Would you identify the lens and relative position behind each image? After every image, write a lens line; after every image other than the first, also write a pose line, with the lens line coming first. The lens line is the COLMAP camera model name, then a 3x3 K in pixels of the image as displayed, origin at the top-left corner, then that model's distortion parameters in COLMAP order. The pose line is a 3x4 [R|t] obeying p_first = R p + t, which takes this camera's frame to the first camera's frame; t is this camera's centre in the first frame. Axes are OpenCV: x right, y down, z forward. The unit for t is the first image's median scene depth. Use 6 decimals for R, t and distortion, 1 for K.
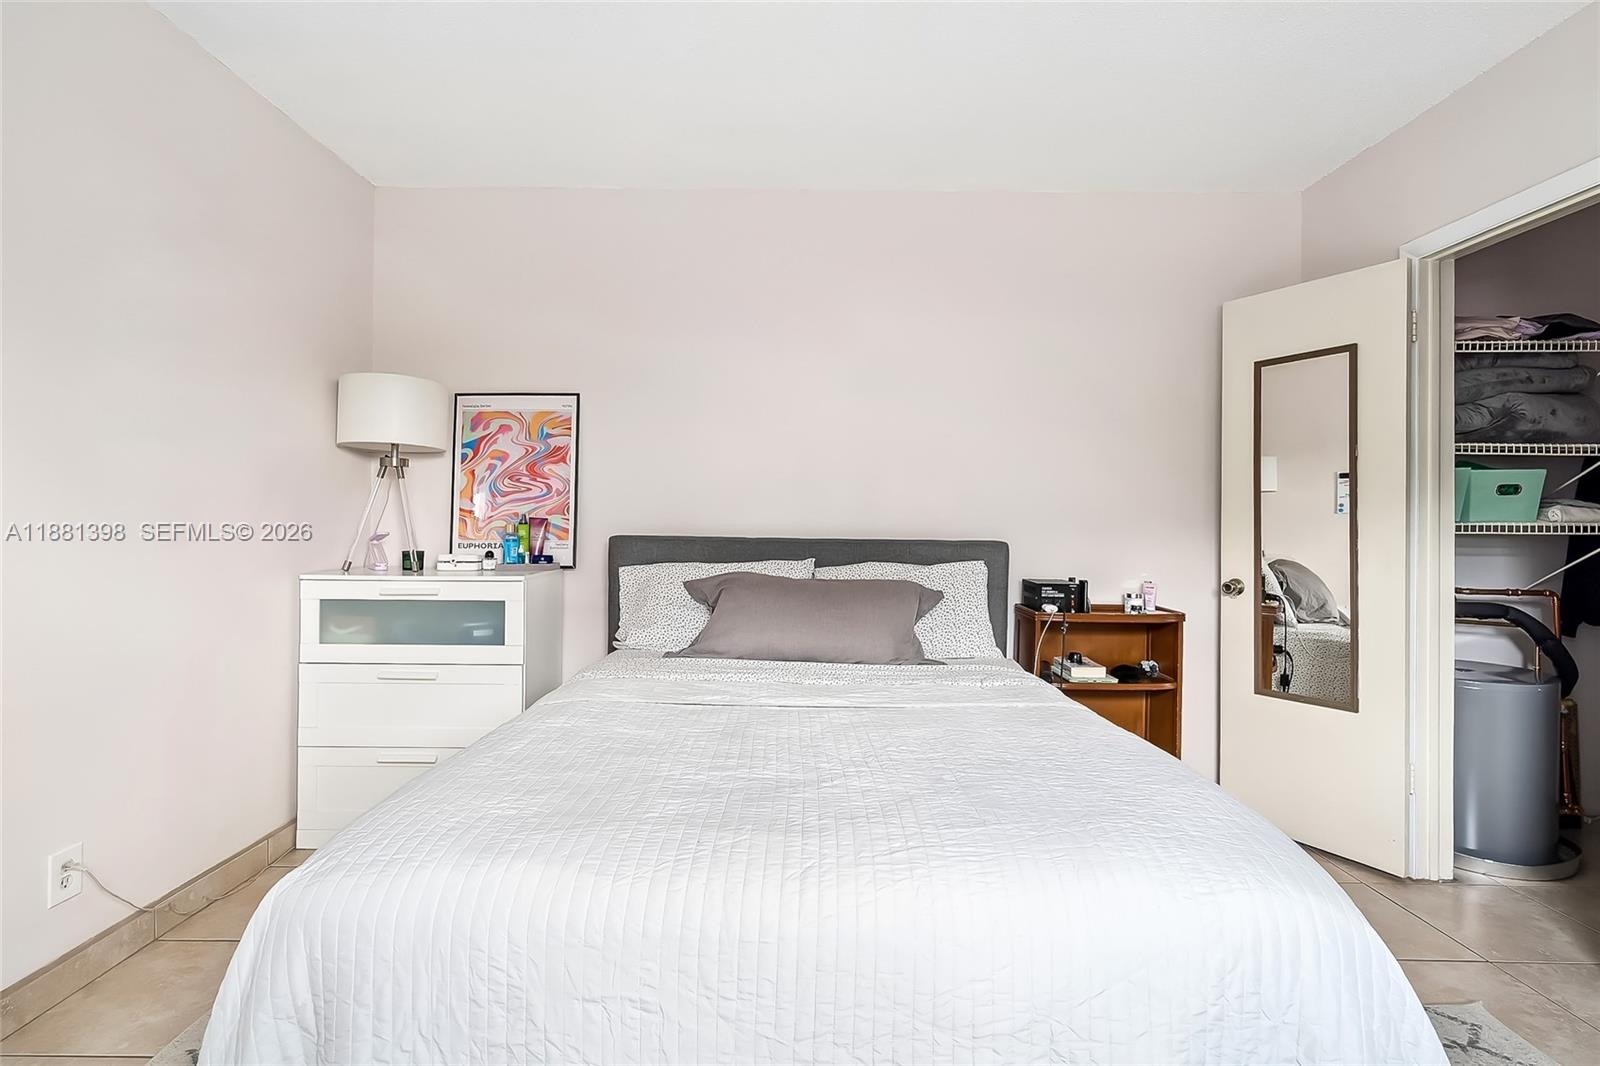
lens RADIAL K [[753.8, 0, 784.1], [0, 753.8, 511.5], [0, 0, 1]] dist [-0.000427, 0.000708]
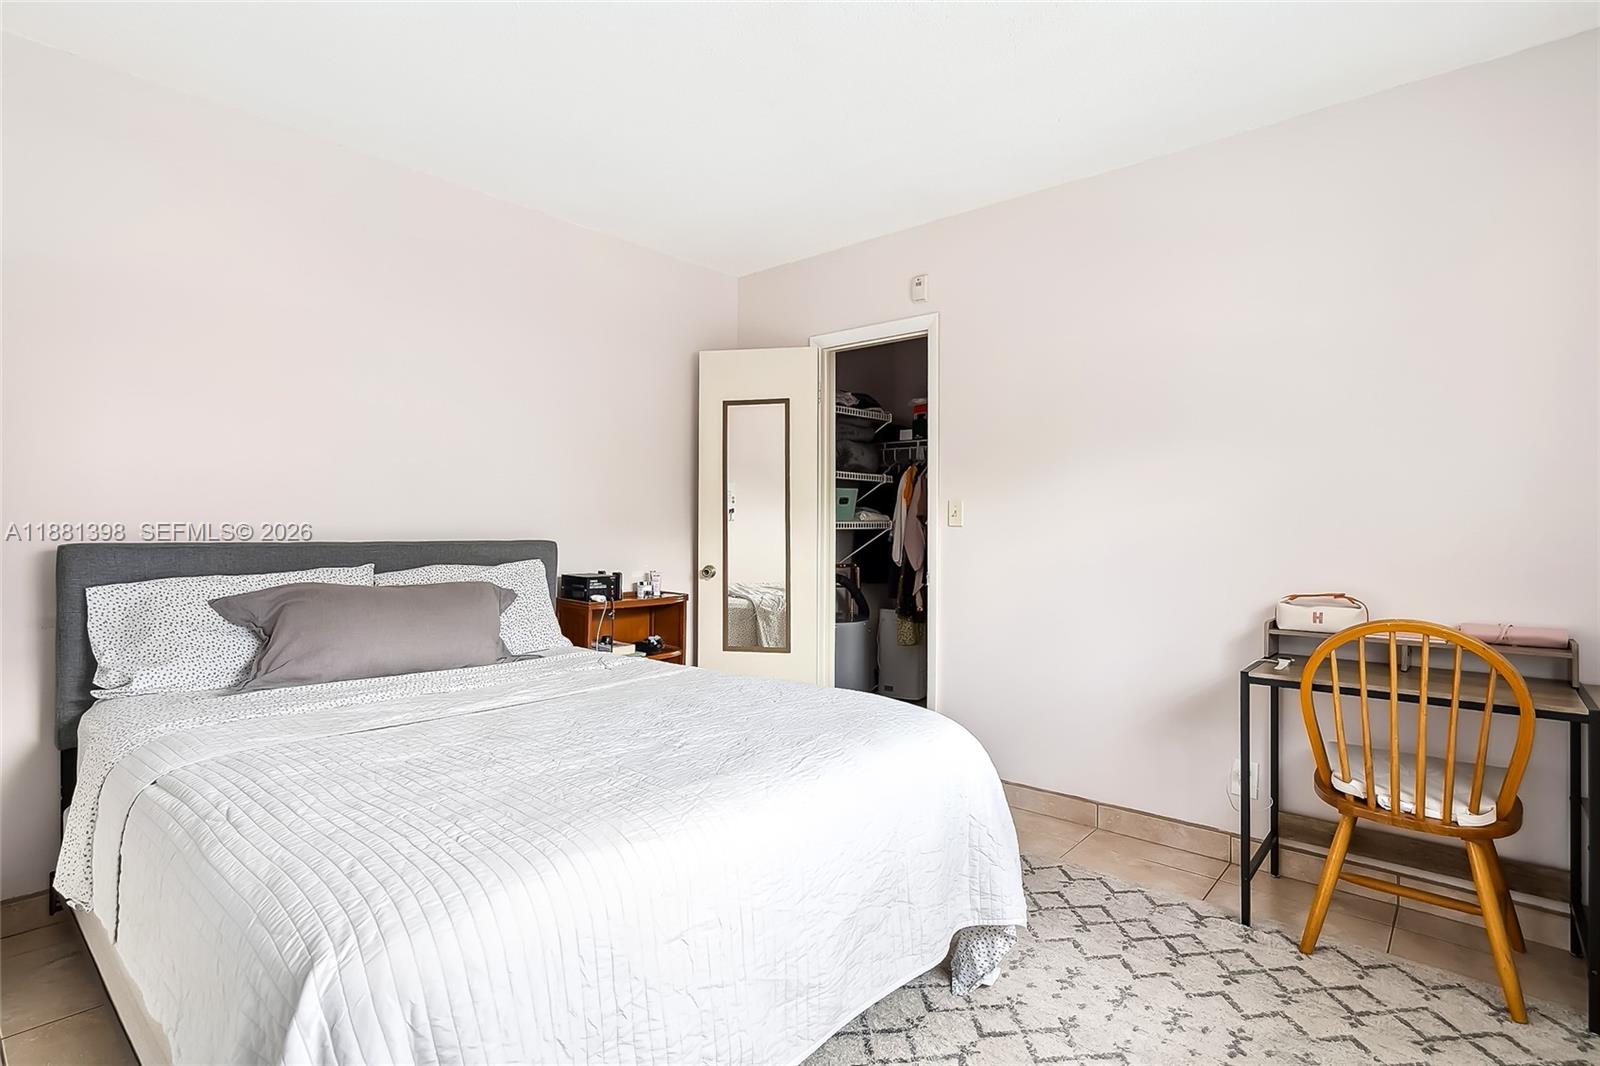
lens RADIAL K [[753.8, 0, 784.1], [0, 753.8, 511.5], [0, 0, 1]] dist [-0.000427, 0.000708]
pose [[0.675641, 0.007006, 0.737198, -0.295621], [-0.009651, 0.999953, -0.000658, -0.004596], [-0.737168, -0.006670, 0.675677, 0.025822]]
